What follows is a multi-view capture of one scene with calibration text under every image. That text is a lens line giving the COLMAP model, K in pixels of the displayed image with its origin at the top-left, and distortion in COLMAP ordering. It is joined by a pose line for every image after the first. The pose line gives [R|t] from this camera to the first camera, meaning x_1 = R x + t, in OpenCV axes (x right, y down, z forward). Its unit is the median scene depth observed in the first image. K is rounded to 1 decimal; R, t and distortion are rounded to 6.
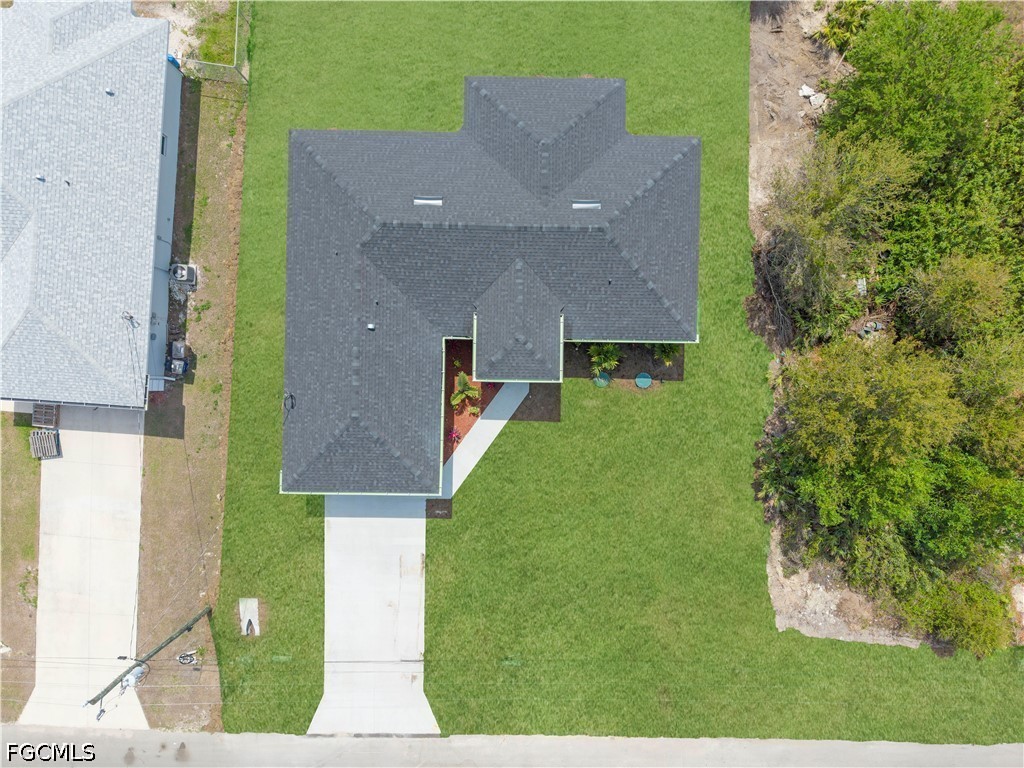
lens RADIAL K [[682.4, 0, 507.9], [0, 682.4, 379.0], [0, 0, 1]] dist [0.032444, -0.034600]
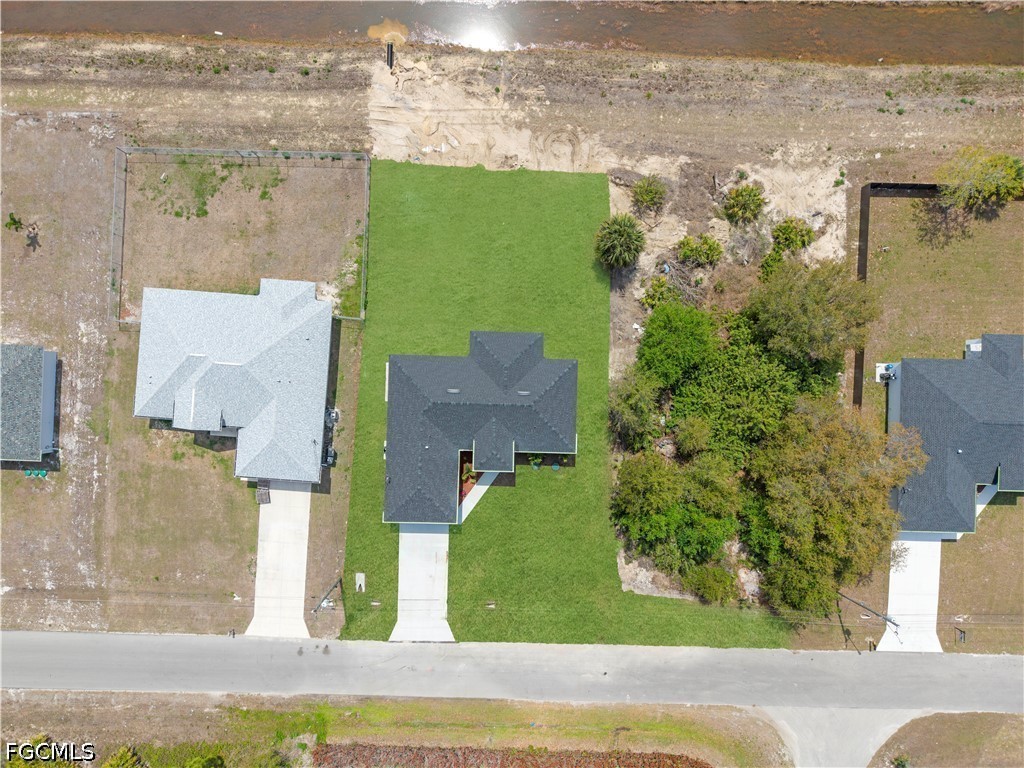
lens RADIAL K [[682.4, 0, 504.3], [0, 682.4, 379.5], [0, 0, 1]] dist [0.032444, -0.034600]
pose [[0.999978, 0.006655, -0.000188, 0.042471], [-0.006657, 0.999951, -0.007284, -0.241920], [0.000139, 0.007285, 0.999973, -1.035877]]
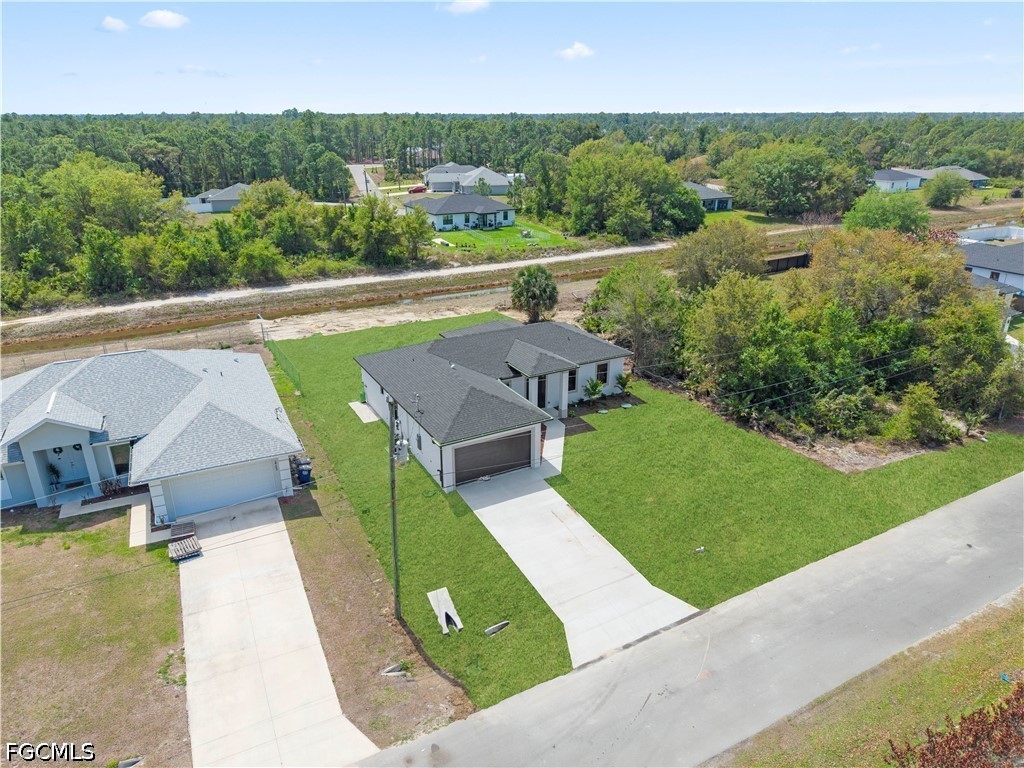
lens RADIAL K [[682.4, 0, 509.3], [0, 682.4, 385.9], [0, 0, 1]] dist [0.032444, -0.034600]
pose [[0.869996, -0.178713, 0.459530, -0.674657], [0.493052, 0.319888, -0.809056, 1.033523], [-0.002409, 0.930448, 0.366416, 0.420879]]
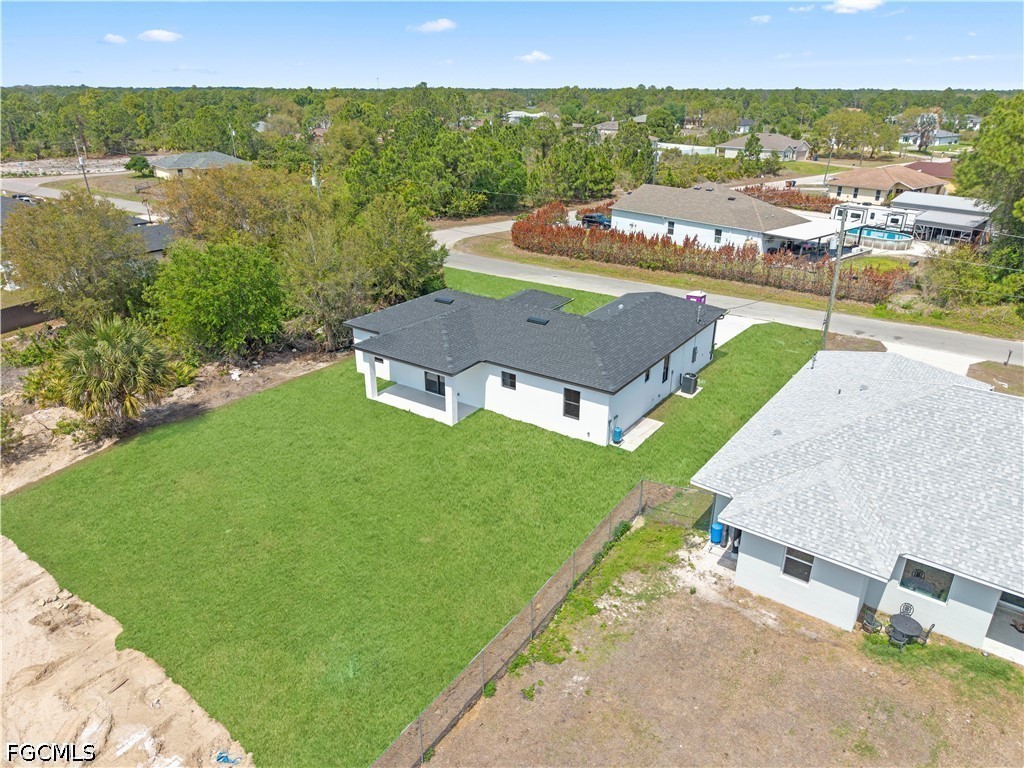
lens RADIAL K [[682.4, 0, 512.5], [0, 682.4, 390.1], [0, 0, 1]] dist [0.032444, -0.034600]
pose [[-0.836595, -0.218449, 0.502383, -0.638765], [0.547820, -0.335311, 0.766459, -1.120539], [0.001022, 0.916432, 0.400190, 0.516065]]
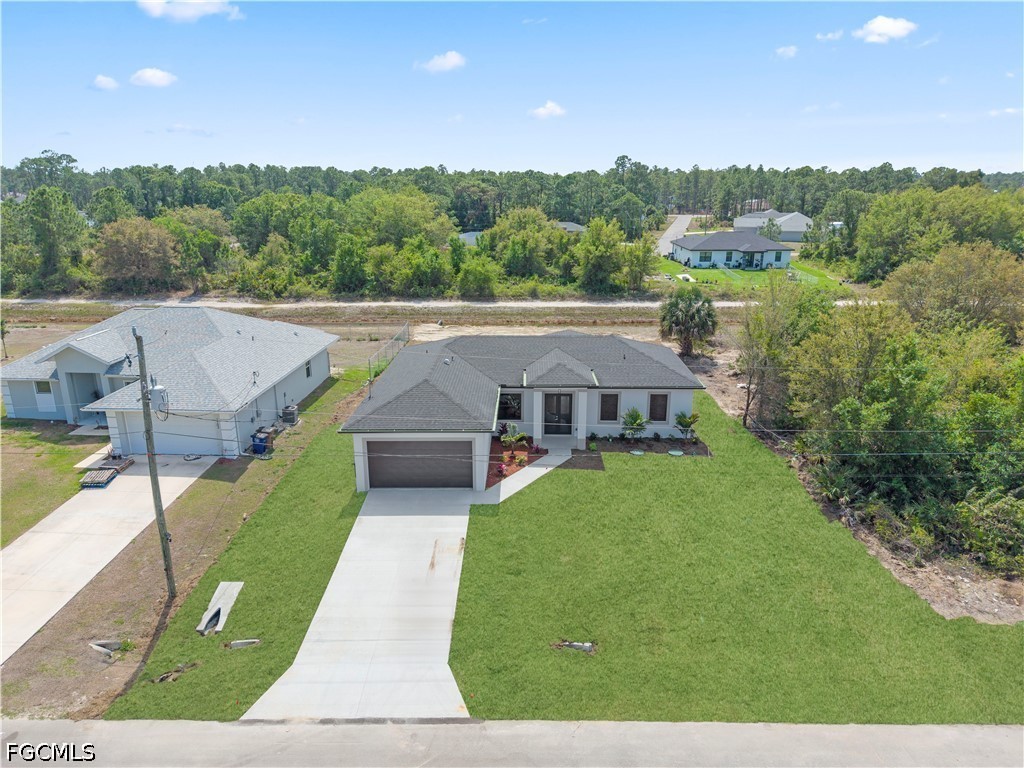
lens RADIAL K [[682.4, 0, 508.9], [0, 682.4, 387.6], [0, 0, 1]] dist [0.032444, -0.034600]
pose [[0.999979, 0.003046, -0.005704, -0.062849], [-0.006345, 0.291606, -0.956517, 1.013197], [-0.001250, 0.956534, 0.291619, 0.571934]]
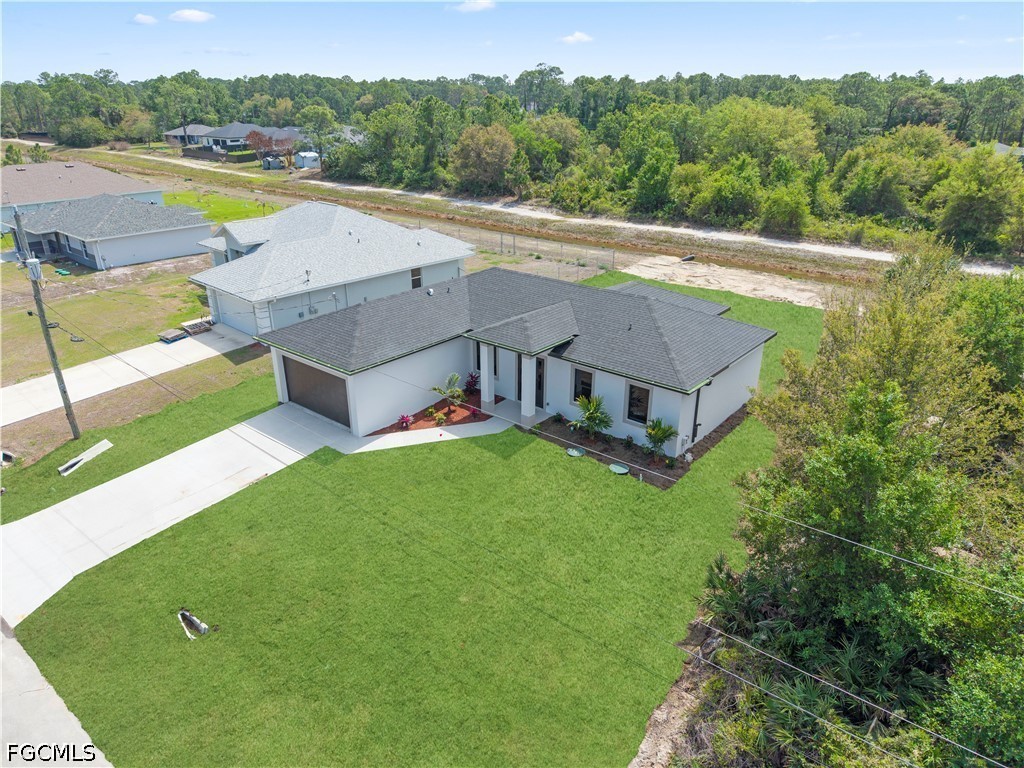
lens RADIAL K [[682.4, 0, 510.5], [0, 682.4, 382.3], [0, 0, 1]] dist [0.032444, -0.034600]
pose [[0.775883, 0.248768, -0.579759, 0.532536], [-0.630875, 0.303794, -0.713937, 0.613606], [-0.001477, 0.919687, 0.392650, 0.586211]]
